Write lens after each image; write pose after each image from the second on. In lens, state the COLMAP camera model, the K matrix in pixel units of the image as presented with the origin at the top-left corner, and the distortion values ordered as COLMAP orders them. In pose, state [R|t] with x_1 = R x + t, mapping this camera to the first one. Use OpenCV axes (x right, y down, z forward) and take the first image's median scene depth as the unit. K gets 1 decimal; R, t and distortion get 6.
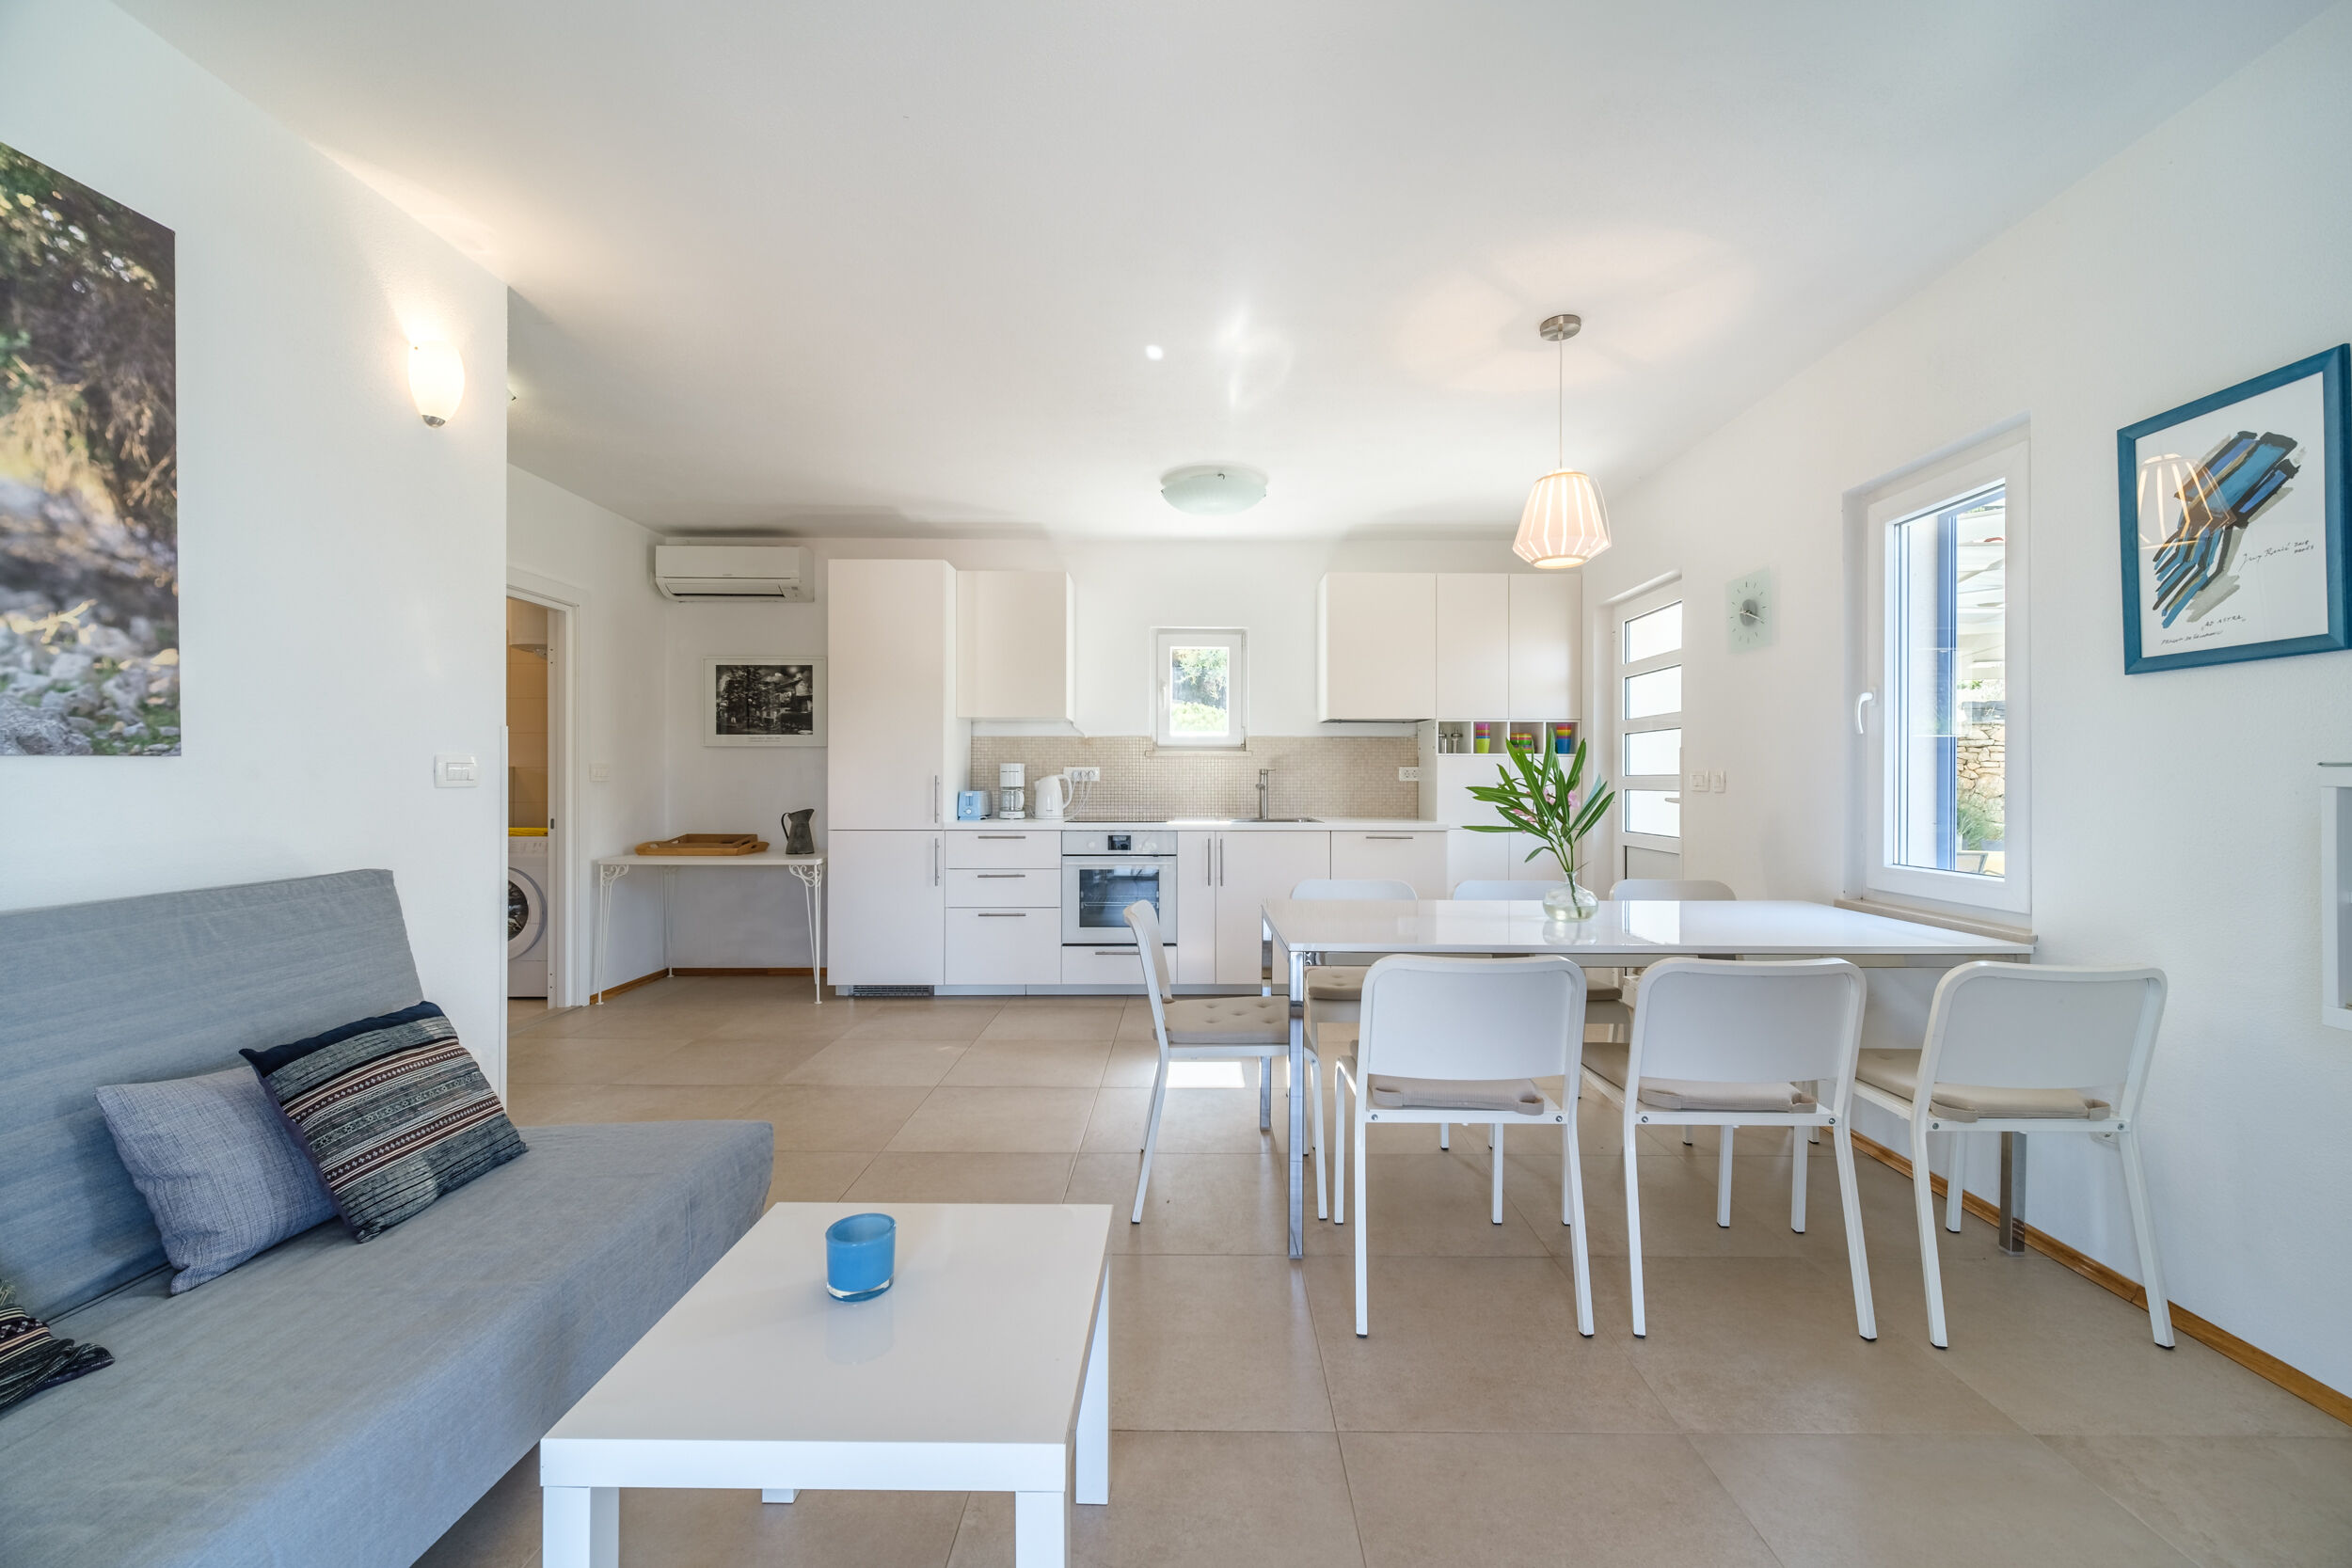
lens RADIAL K [[953.0, 0, 1213.3], [0, 953.0, 779.1], [0, 0, 1]] dist [0.002249, 0.001054]
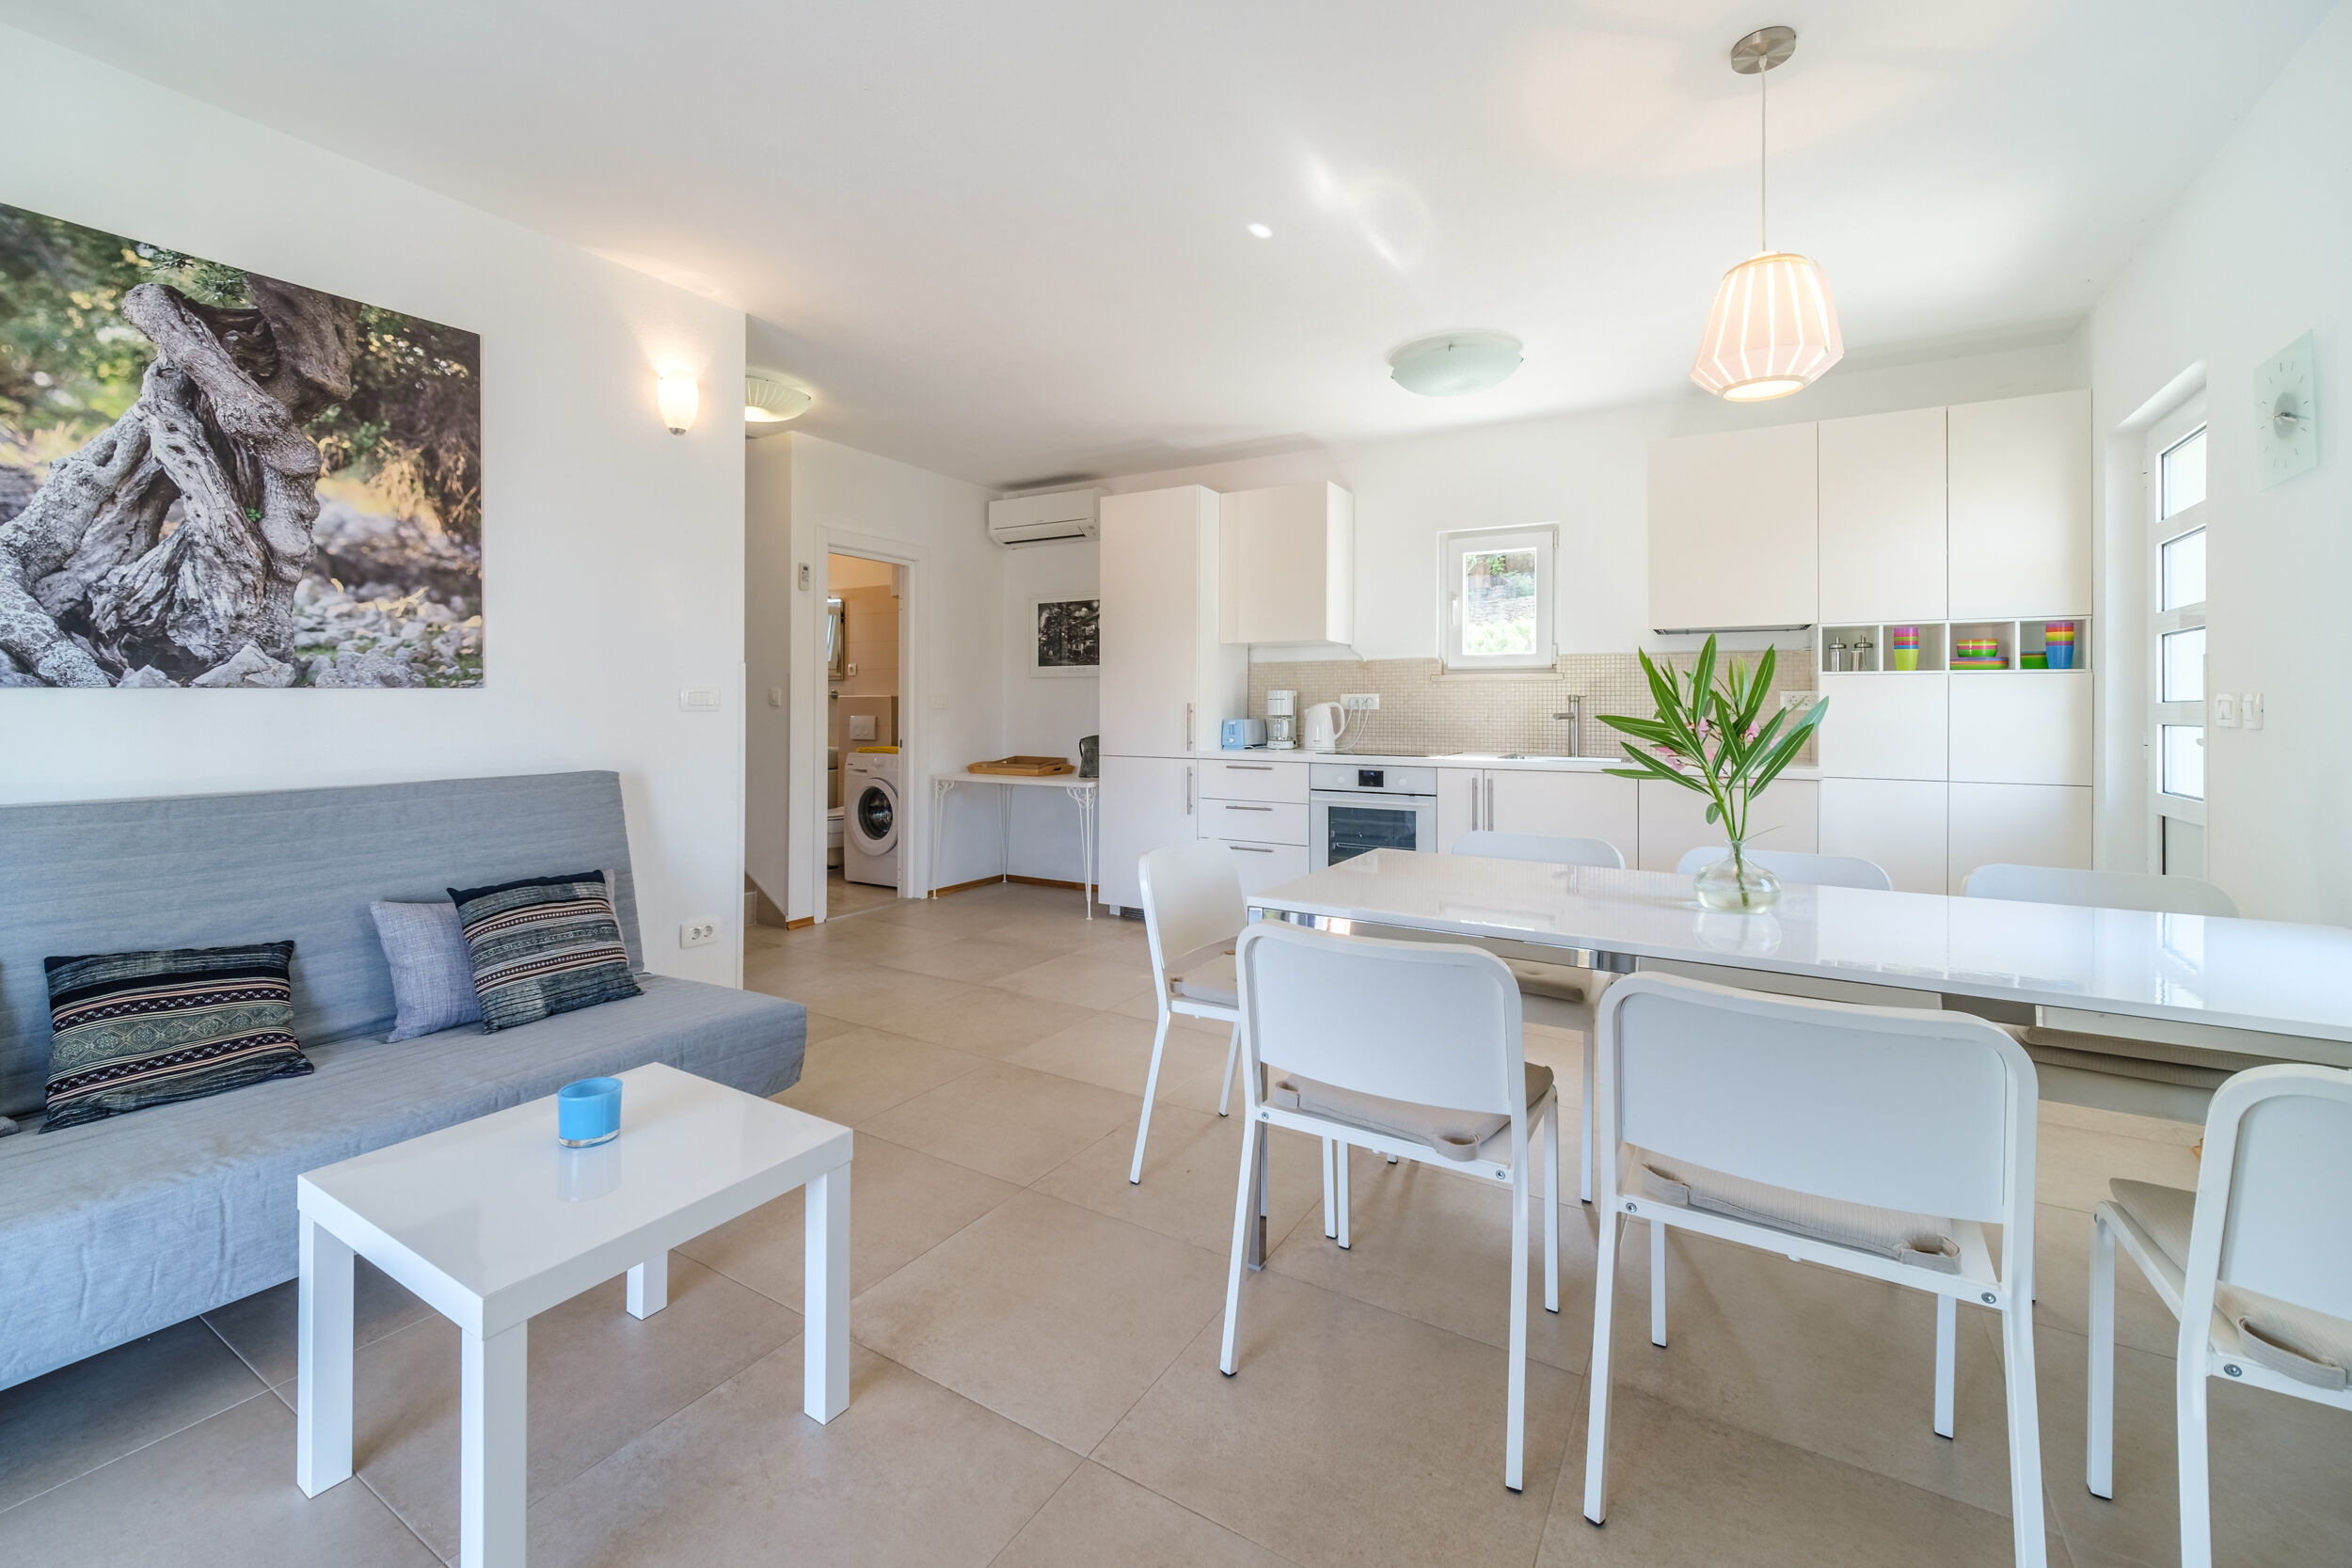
lens RADIAL K [[1008.8, 0, 1135.1], [0, 1008.8, 704.5], [0, 0, 1]] dist [-0.003221, -0.000480]
pose [[0.841799, -0.000726, -0.539791, 0.543080], [-0.001835, 0.999989, -0.004206, 0.005460], [0.539788, 0.004531, 0.841789, 0.210387]]
